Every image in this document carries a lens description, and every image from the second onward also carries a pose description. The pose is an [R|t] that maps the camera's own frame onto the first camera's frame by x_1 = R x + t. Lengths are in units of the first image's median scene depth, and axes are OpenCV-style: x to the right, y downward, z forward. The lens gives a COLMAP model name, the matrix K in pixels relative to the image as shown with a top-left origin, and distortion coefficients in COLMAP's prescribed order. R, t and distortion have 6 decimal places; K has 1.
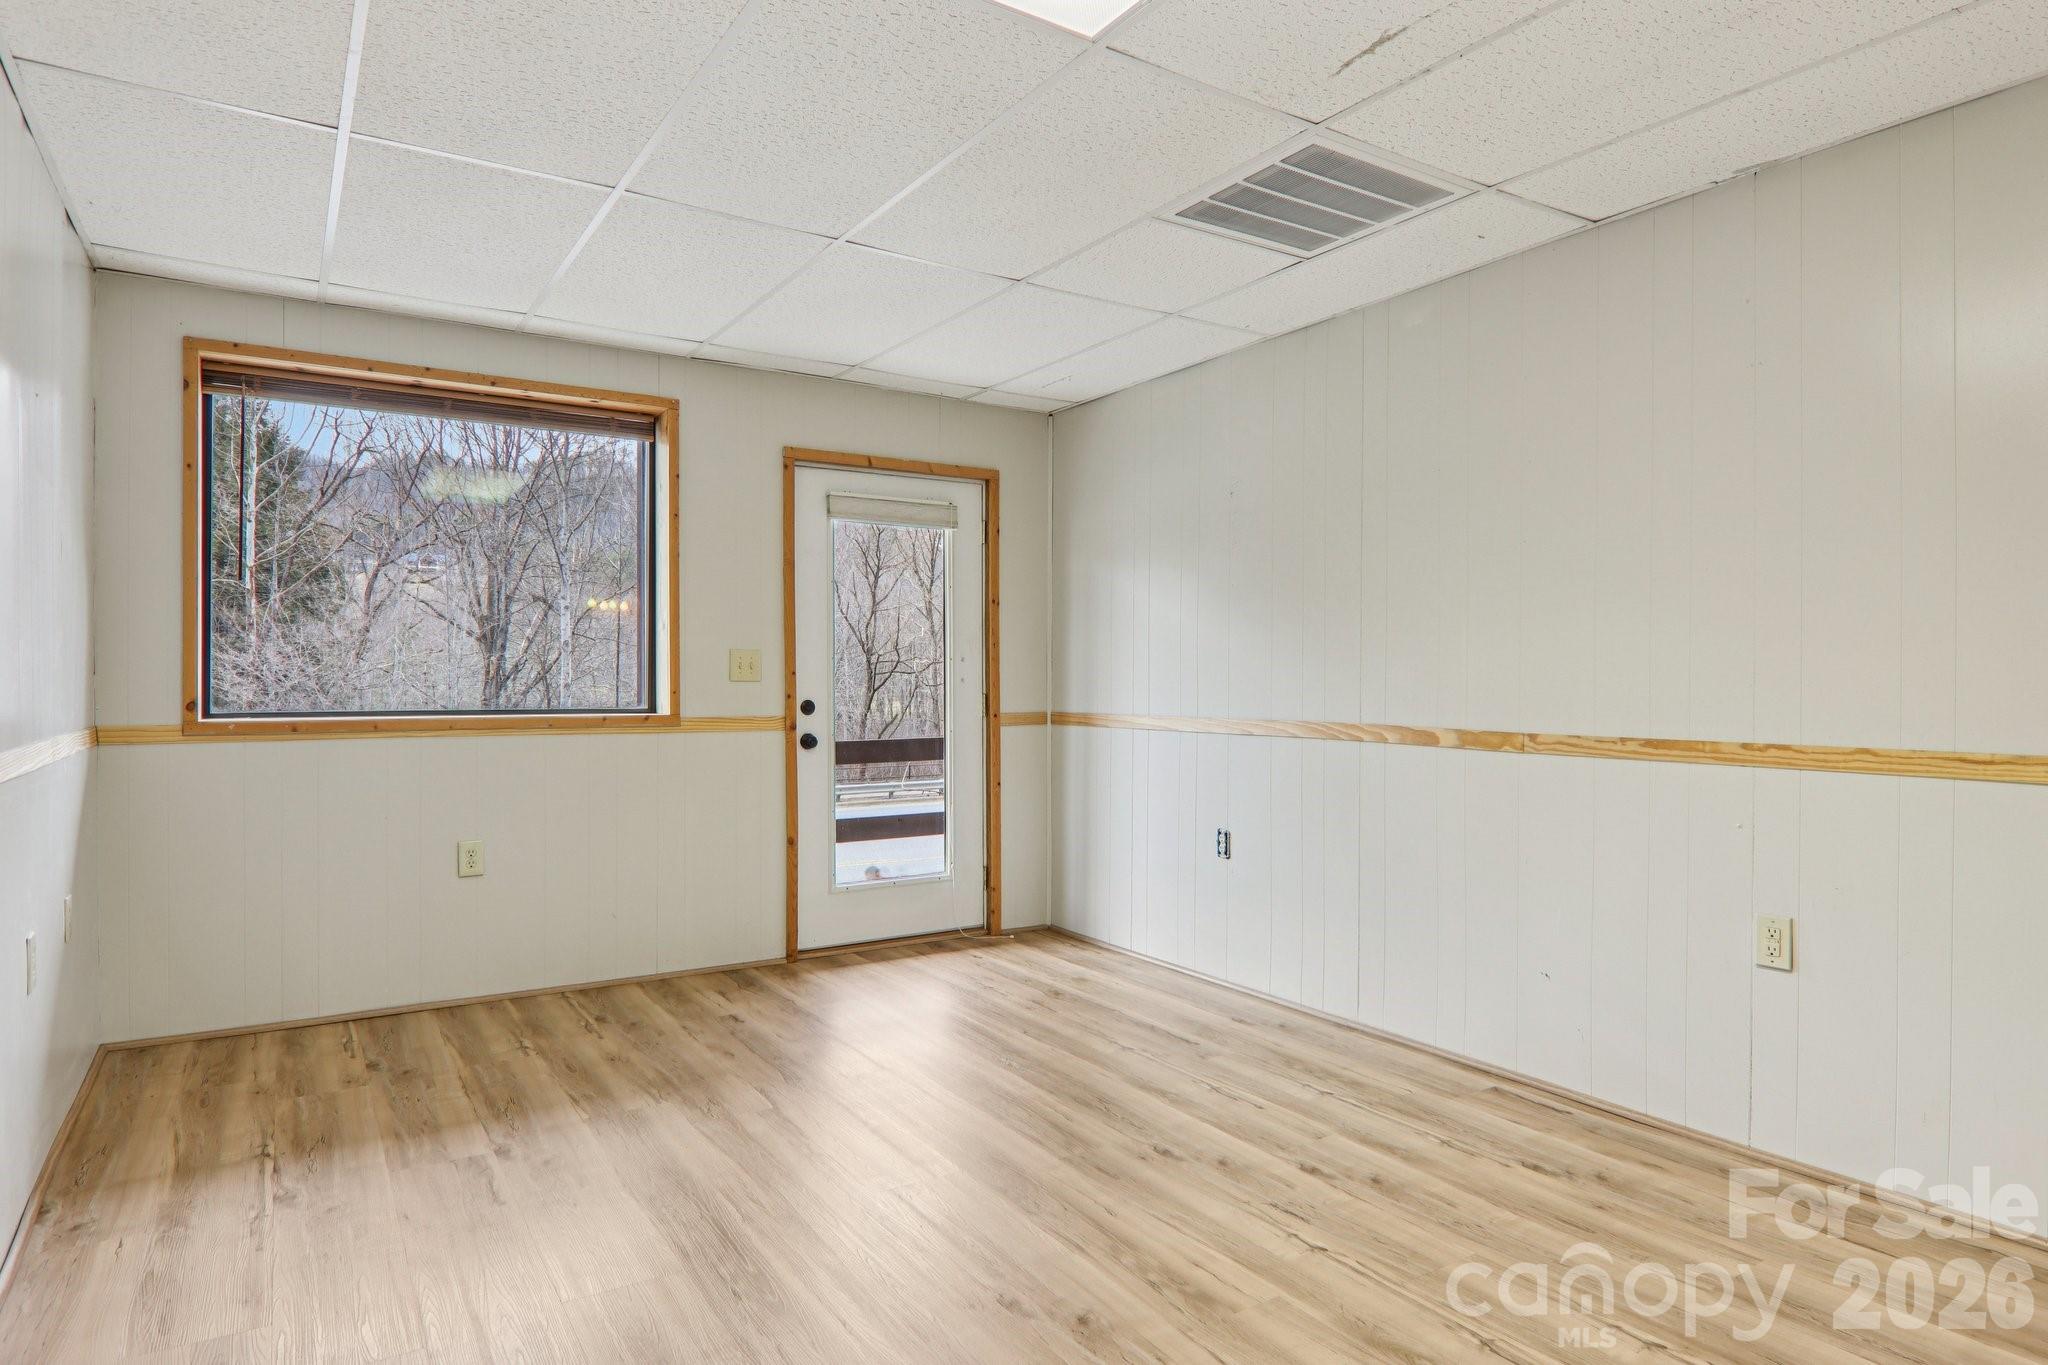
lens RADIAL K [[1157.4, 0, 1024.6], [0, 1157.4, 682.2], [0, 0, 1]] dist [-0.008423, -0.003520]
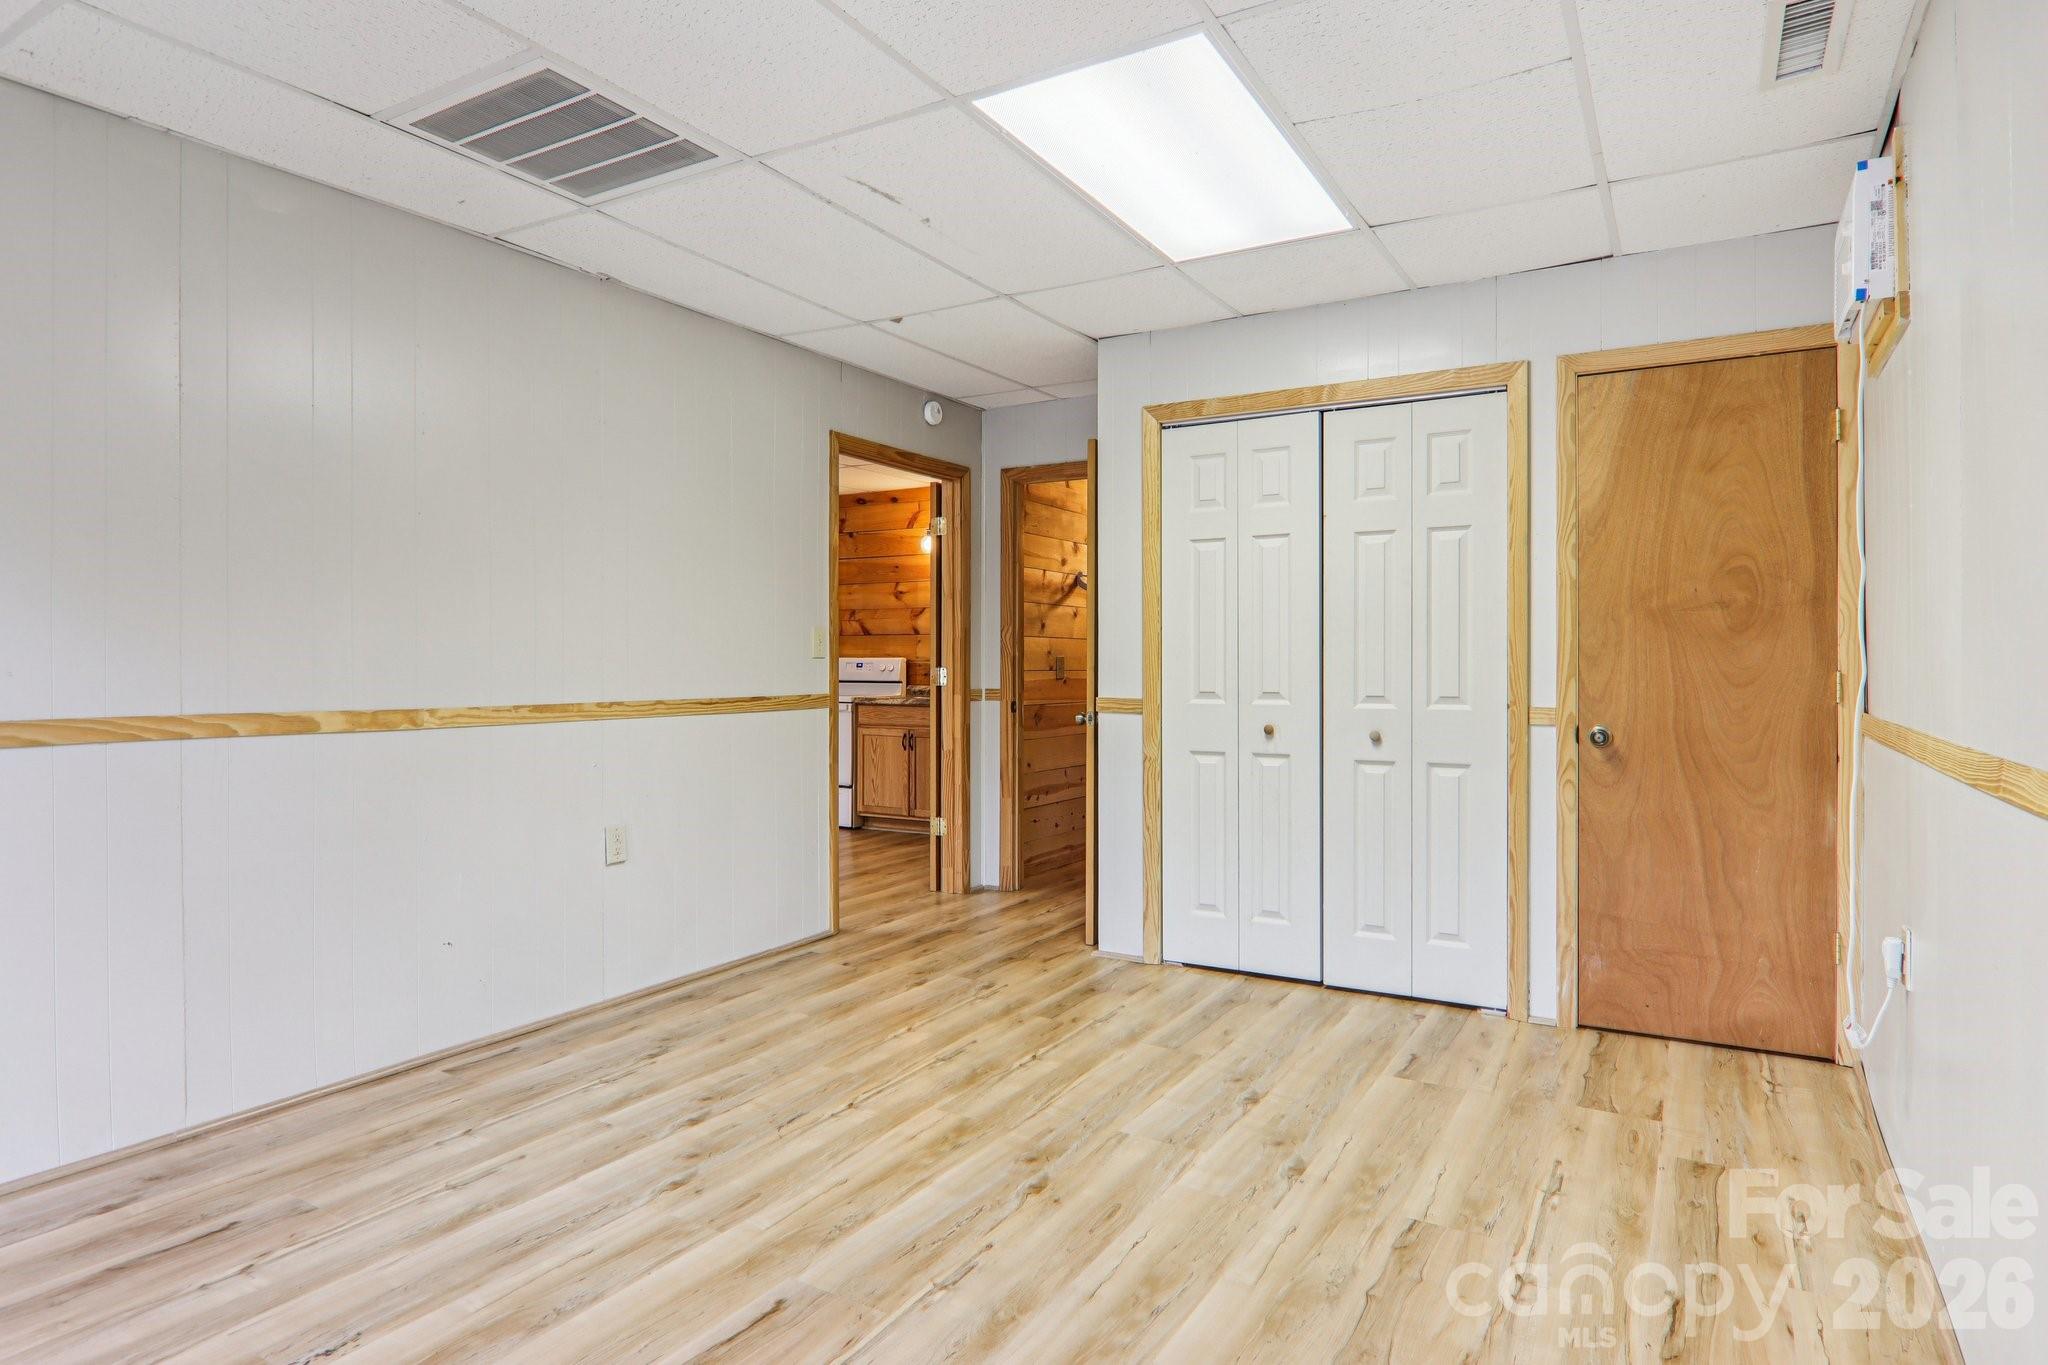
lens RADIAL K [[1157.4, 0, 1027.6], [0, 1157.4, 669.7], [0, 0, 1]] dist [-0.008423, -0.003520]
pose [[-0.452466, -0.015494, 0.891647, -0.747224], [-0.004896, 0.999877, 0.014890, -0.007306], [-0.891768, 0.002372, -0.452486, 1.090456]]
